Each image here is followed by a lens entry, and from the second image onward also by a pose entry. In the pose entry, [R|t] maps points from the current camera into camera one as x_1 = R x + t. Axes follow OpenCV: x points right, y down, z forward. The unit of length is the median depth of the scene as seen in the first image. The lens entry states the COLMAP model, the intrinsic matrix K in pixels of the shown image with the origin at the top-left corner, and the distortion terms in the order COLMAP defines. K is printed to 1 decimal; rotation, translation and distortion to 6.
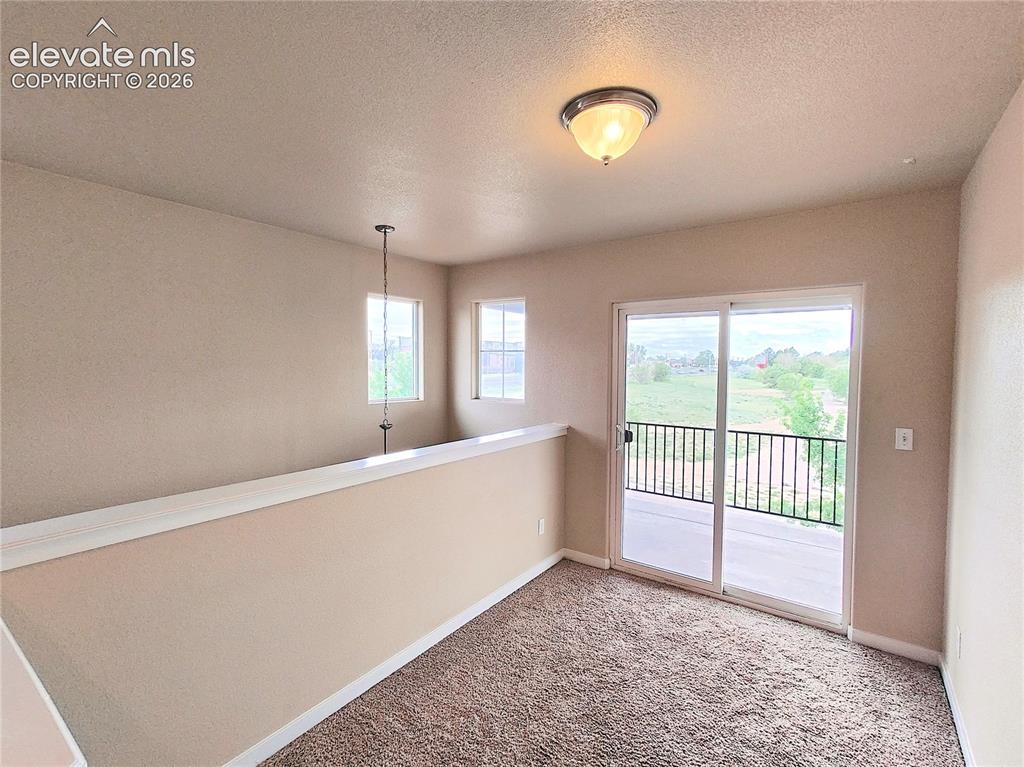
lens RADIAL K [[474.1, 0, 510.1], [0, 474.1, 384.6], [0, 0, 1]] dist [-0.000463, 0.000195]
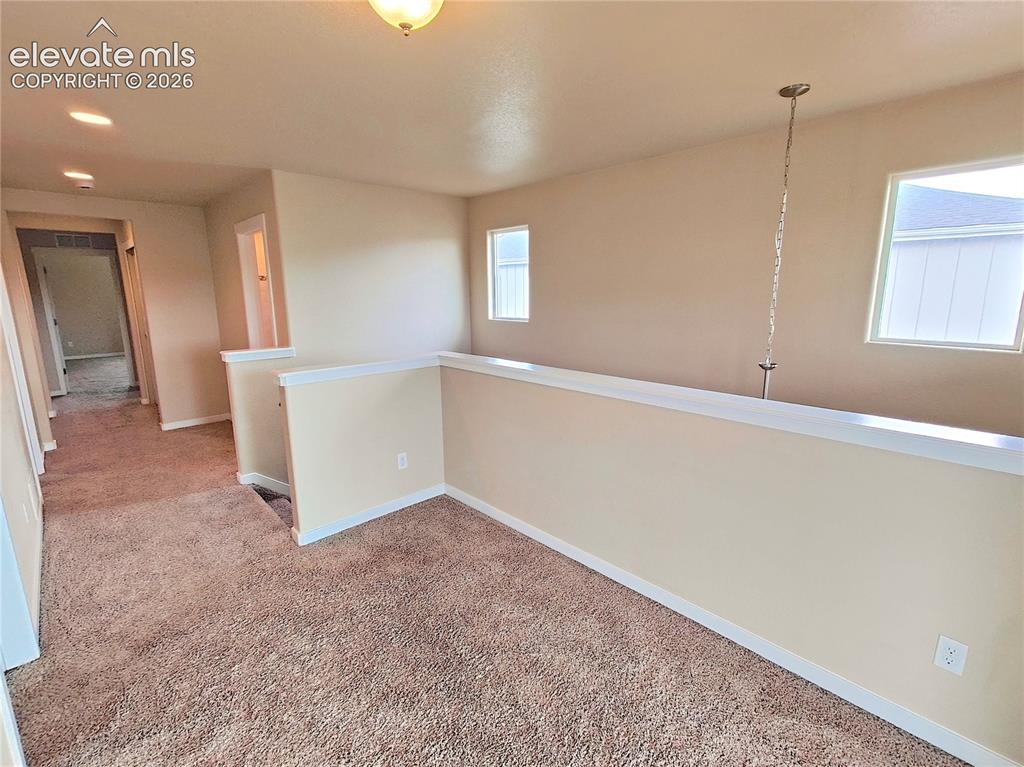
lens RADIAL K [[474.1, 0, 510.1], [0, 474.1, 384.6], [0, 0, 1]] dist [-0.000463, 0.000195]
pose [[-0.179353, 0.173261, -0.968408, 0.905399], [-0.039434, 0.982312, 0.183052, -0.009428], [0.982994, 0.071019, -0.169348, 1.126719]]
